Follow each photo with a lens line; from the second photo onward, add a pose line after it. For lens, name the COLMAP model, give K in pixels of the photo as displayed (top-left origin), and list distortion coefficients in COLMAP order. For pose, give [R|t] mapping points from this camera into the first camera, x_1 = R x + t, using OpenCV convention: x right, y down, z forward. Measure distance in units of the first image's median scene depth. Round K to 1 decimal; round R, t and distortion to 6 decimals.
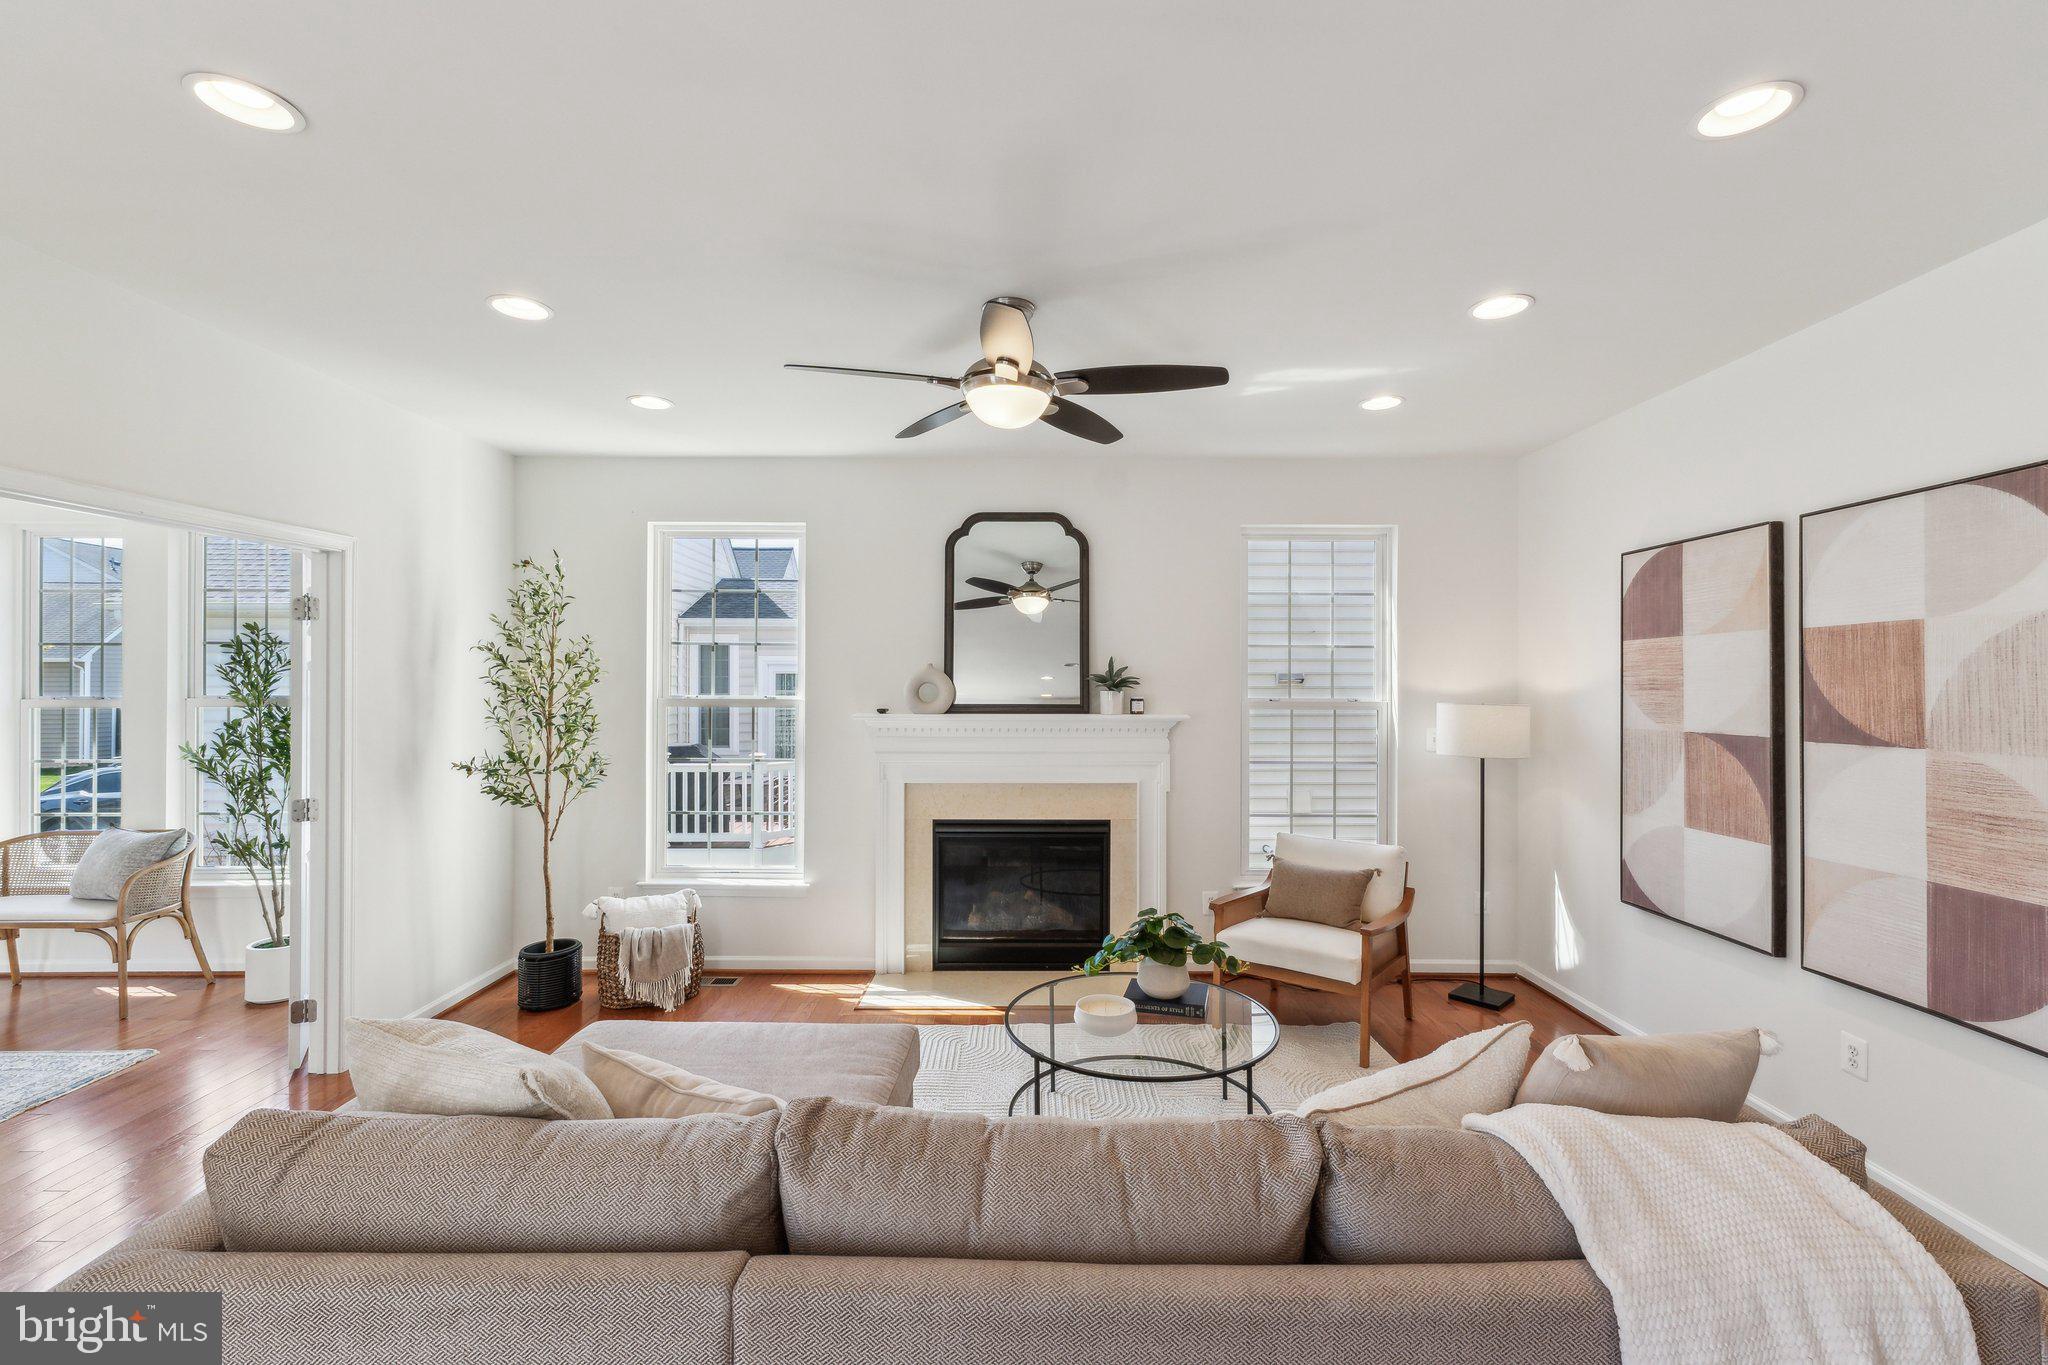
lens RADIAL K [[885.8, 0, 1019.4], [0, 885.8, 684.3], [0, 0, 1]] dist [-0.002659, -0.000726]
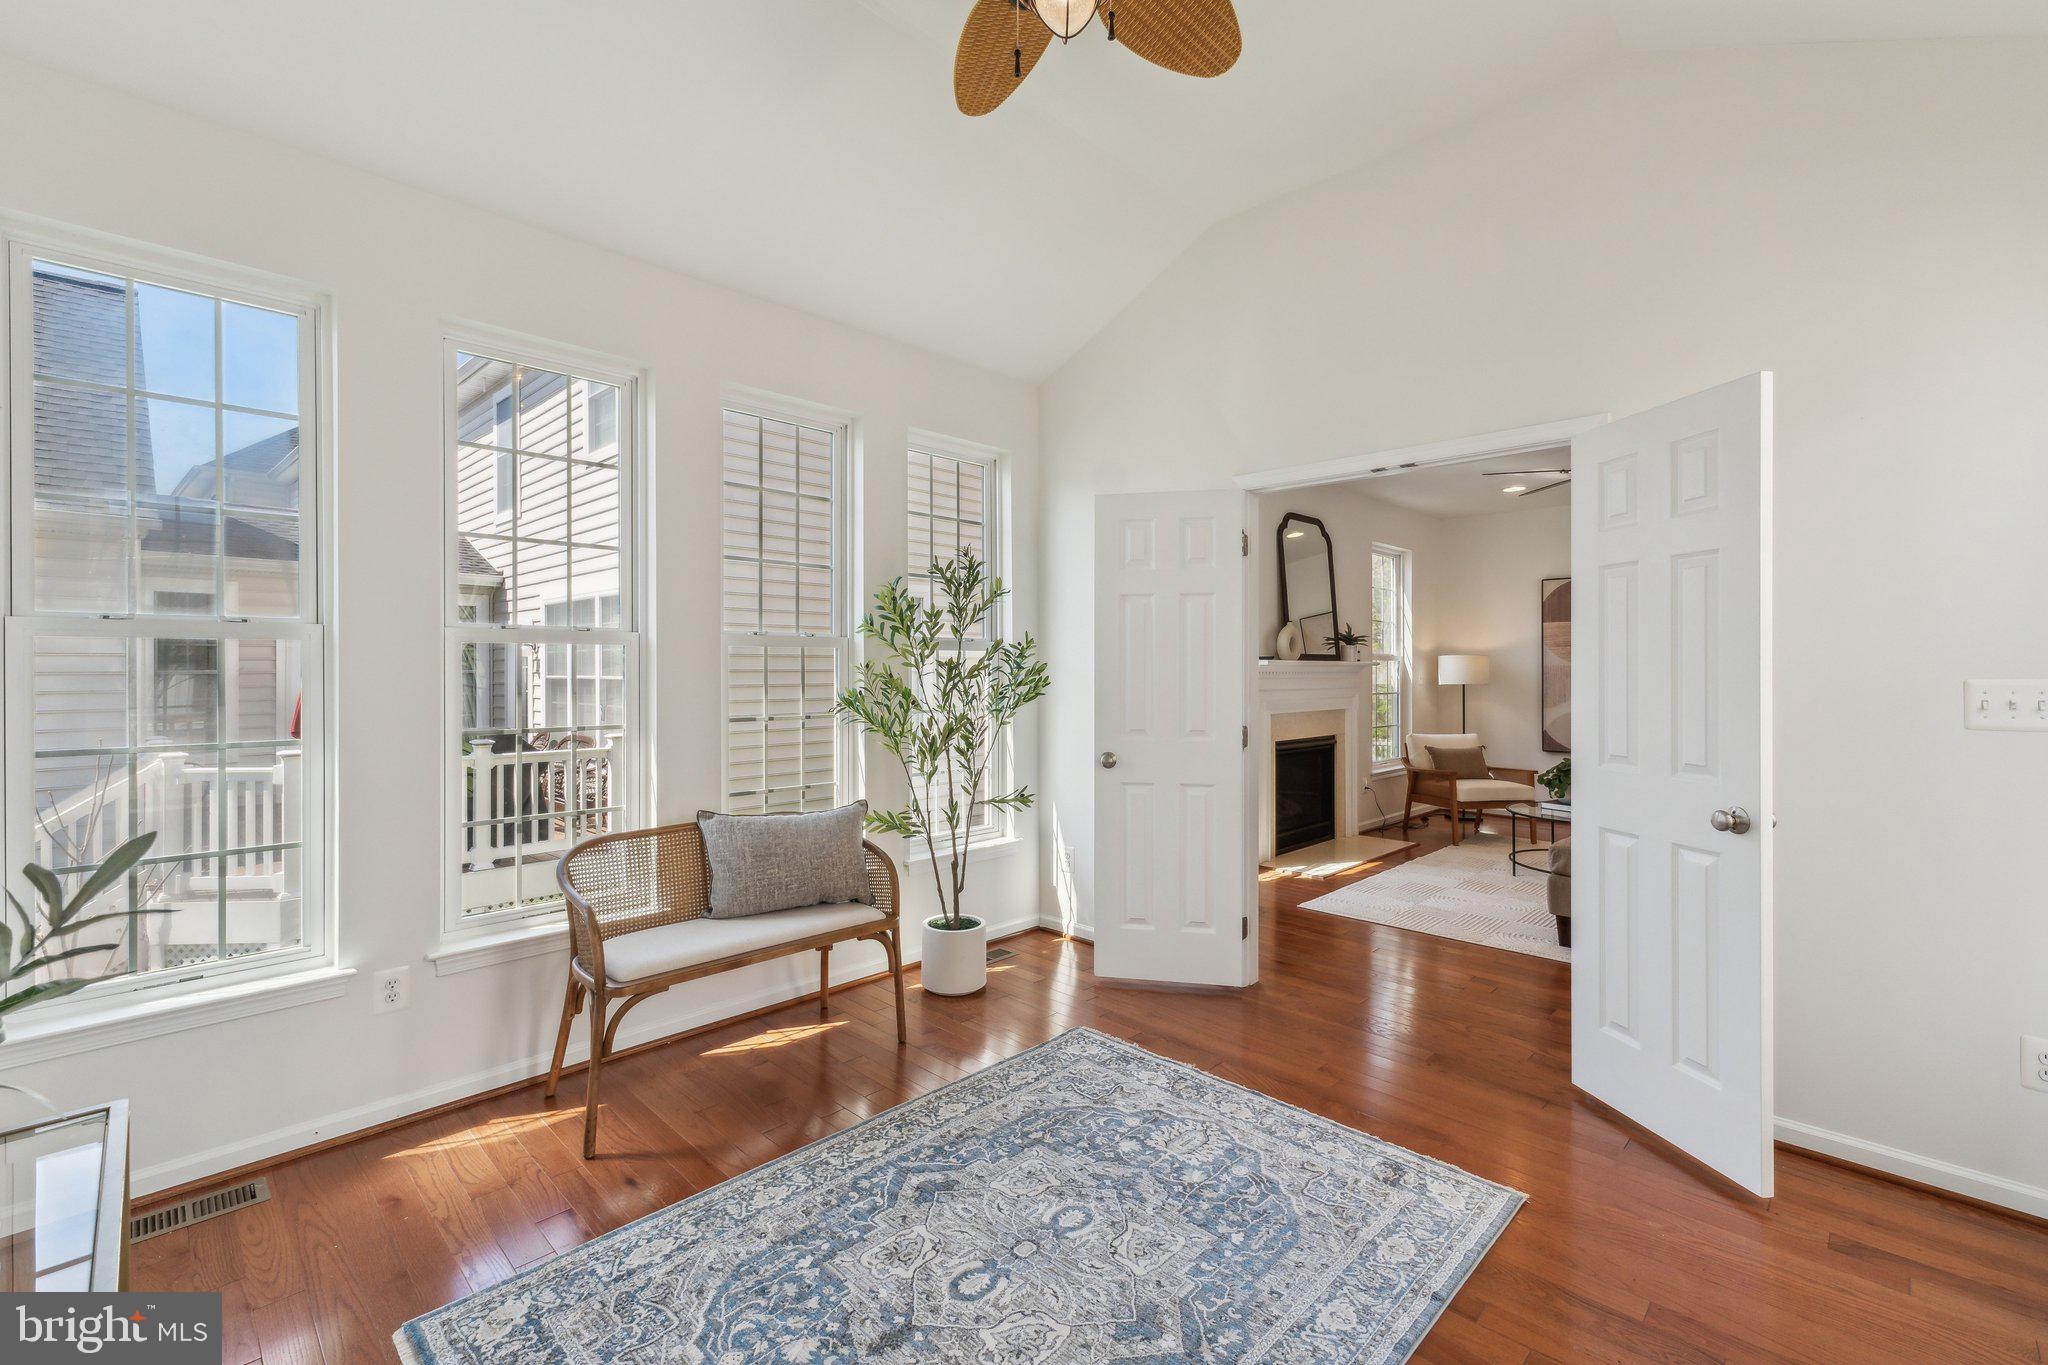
lens RADIAL K [[885.8, 0, 1030.8], [0, 885.8, 674.3], [0, 0, 1]] dist [-0.002659, -0.000726]
pose [[0.692069, 0.001969, 0.721829, -1.391336], [0.003192, 0.999978, -0.005787, 0.065511], [-0.721824, 0.006309, 0.692048, 0.377391]]
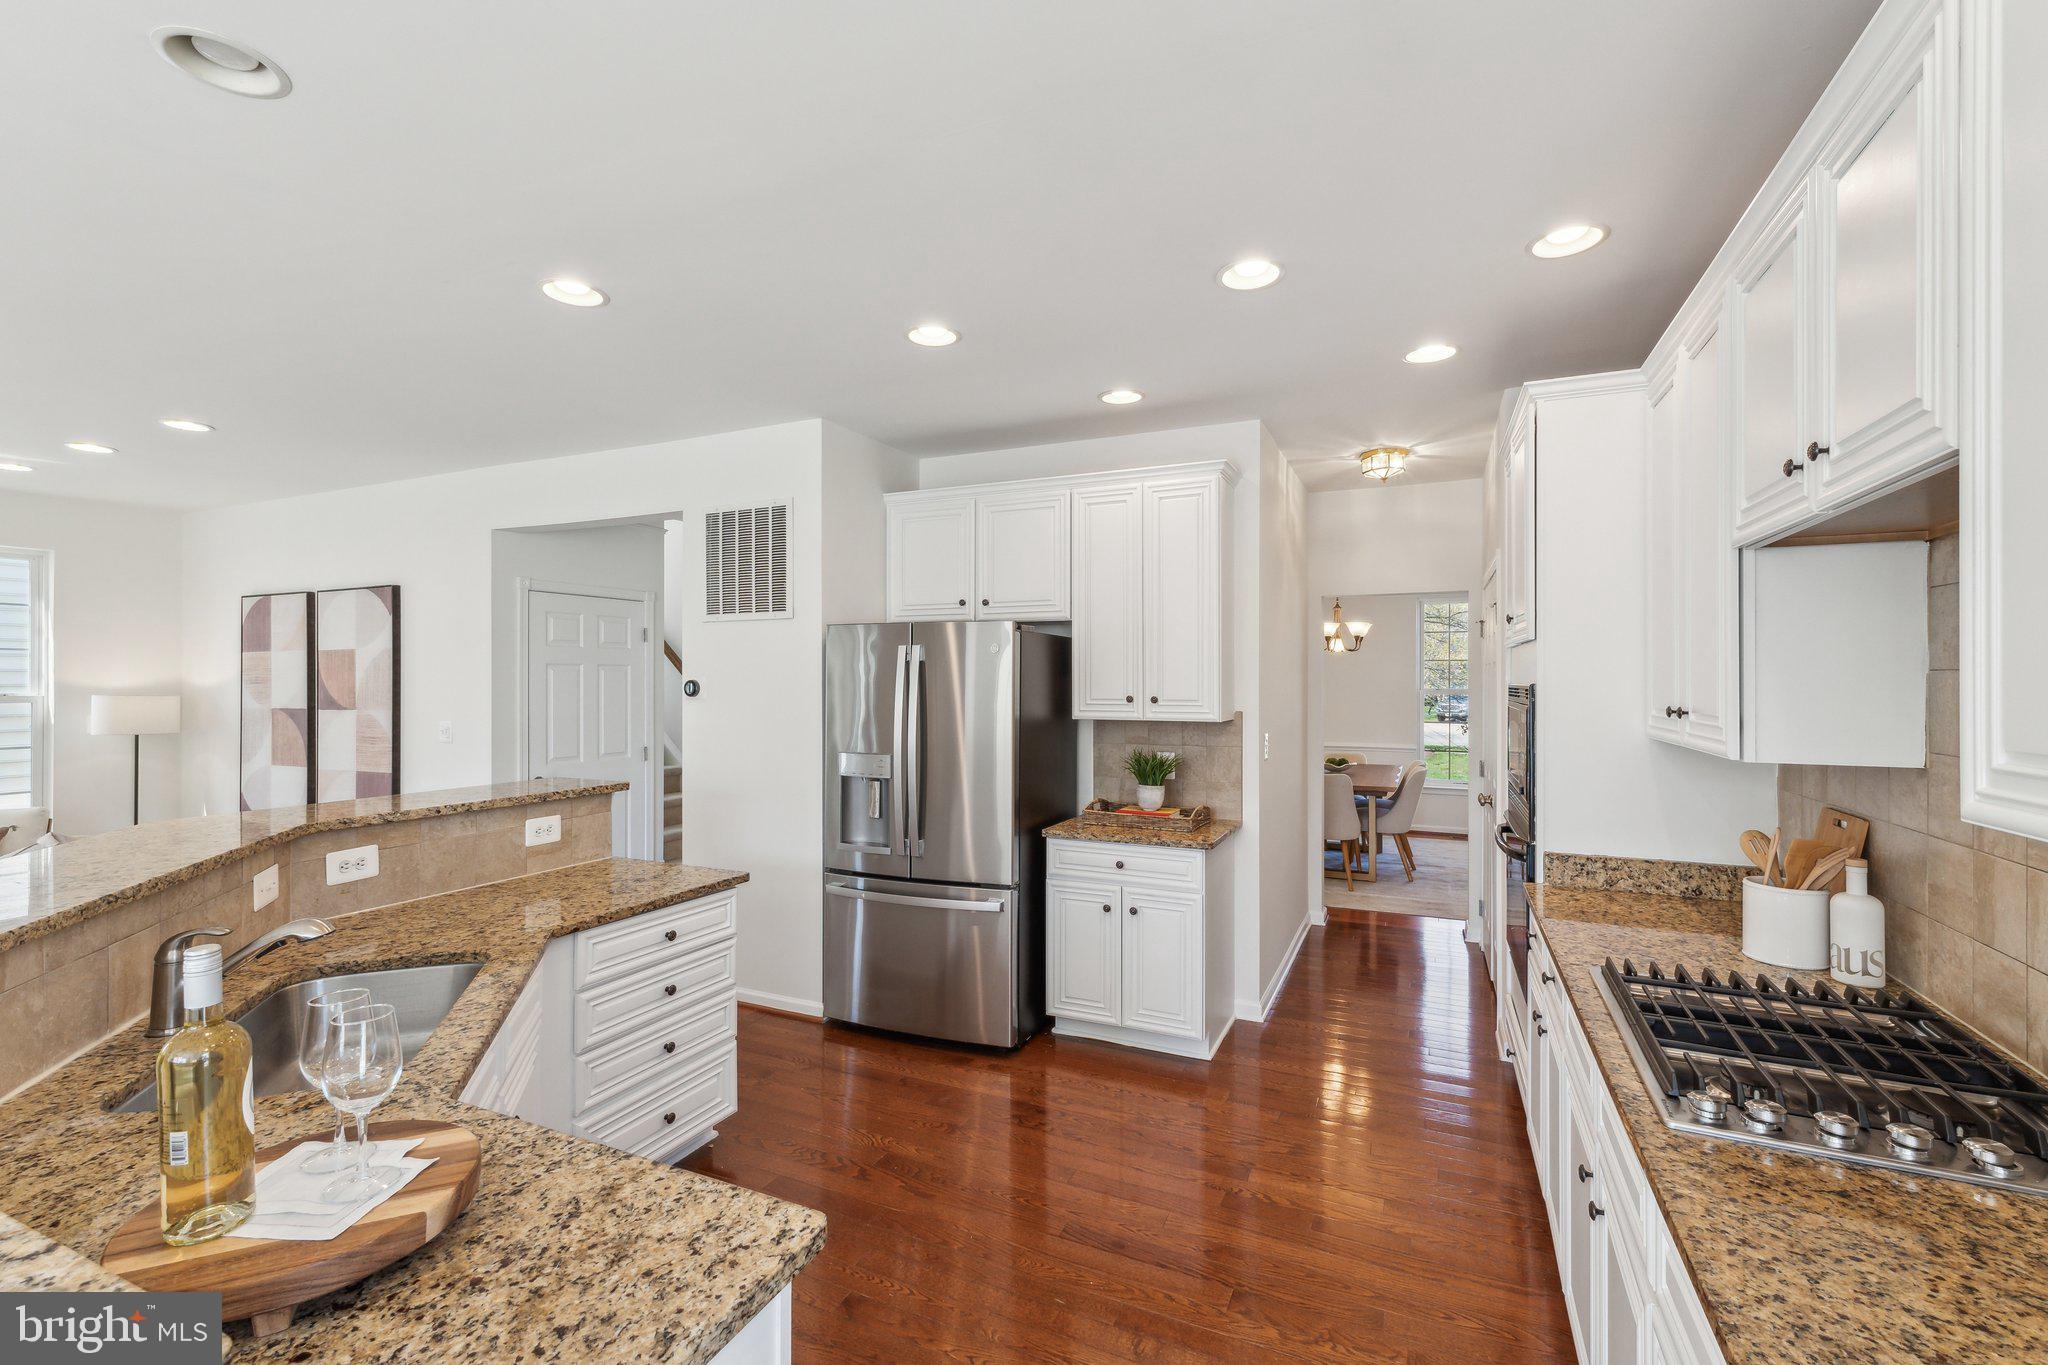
lens RADIAL K [[885.8, 0, 1020.7], [0, 885.8, 678.1], [0, 0, 1]] dist [-0.002659, -0.000726]
pose [[0.408990, 0.005045, 0.912525, -0.158835], [0.001492, 0.999980, -0.006197, 0.007386], [-0.912538, 0.003896, 0.408974, -0.794672]]
